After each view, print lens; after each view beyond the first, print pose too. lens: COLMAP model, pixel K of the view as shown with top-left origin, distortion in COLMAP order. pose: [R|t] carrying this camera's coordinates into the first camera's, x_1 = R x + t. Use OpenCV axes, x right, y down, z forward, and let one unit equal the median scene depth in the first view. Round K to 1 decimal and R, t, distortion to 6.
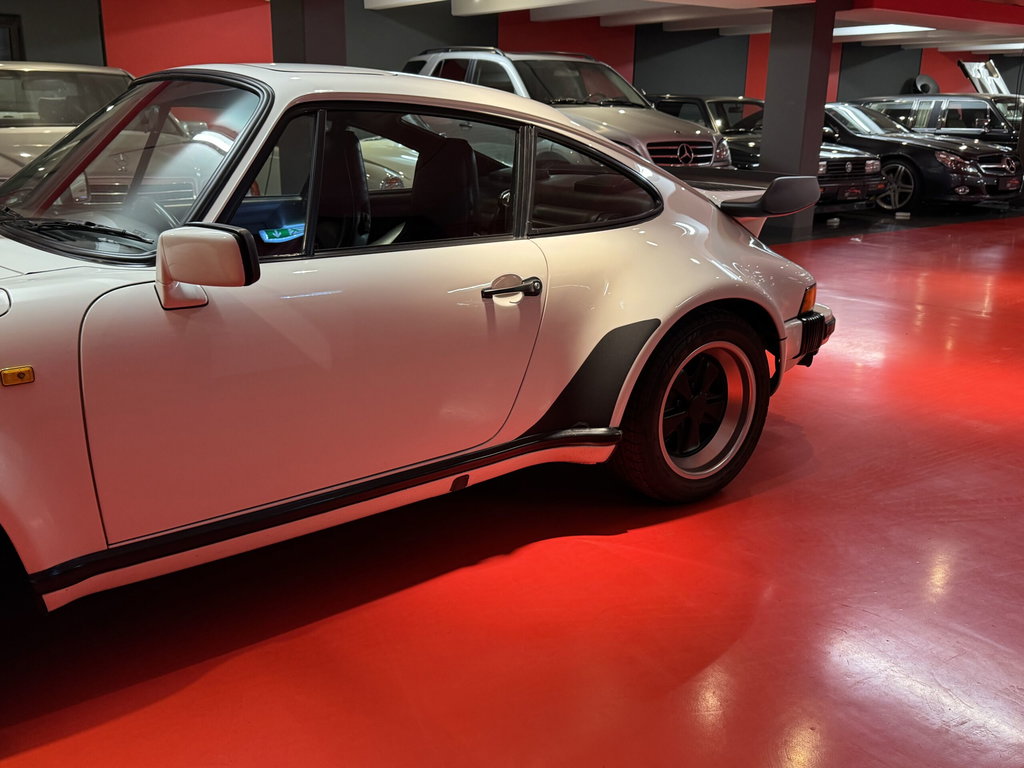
lens RADIAL K [[964.9, 0, 509.3], [0, 964.9, 381.1], [0, 0, 1]] dist [0.068765, 0.000000]
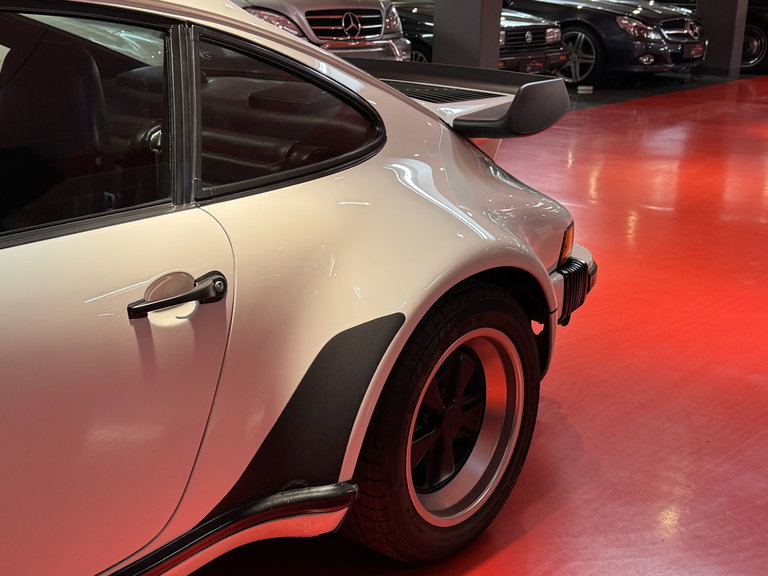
lens RADIAL K [[1069.0, 0, 384.2], [0, 1069.0, 290.3], [0, 0, 1]] dist [0.260316, 0.000000]
pose [[0.975425, -0.060628, 0.211827, -0.011339], [0.056585, 0.998082, 0.025104, -0.081679], [-0.212943, -0.012501, 0.976985, 0.225073]]
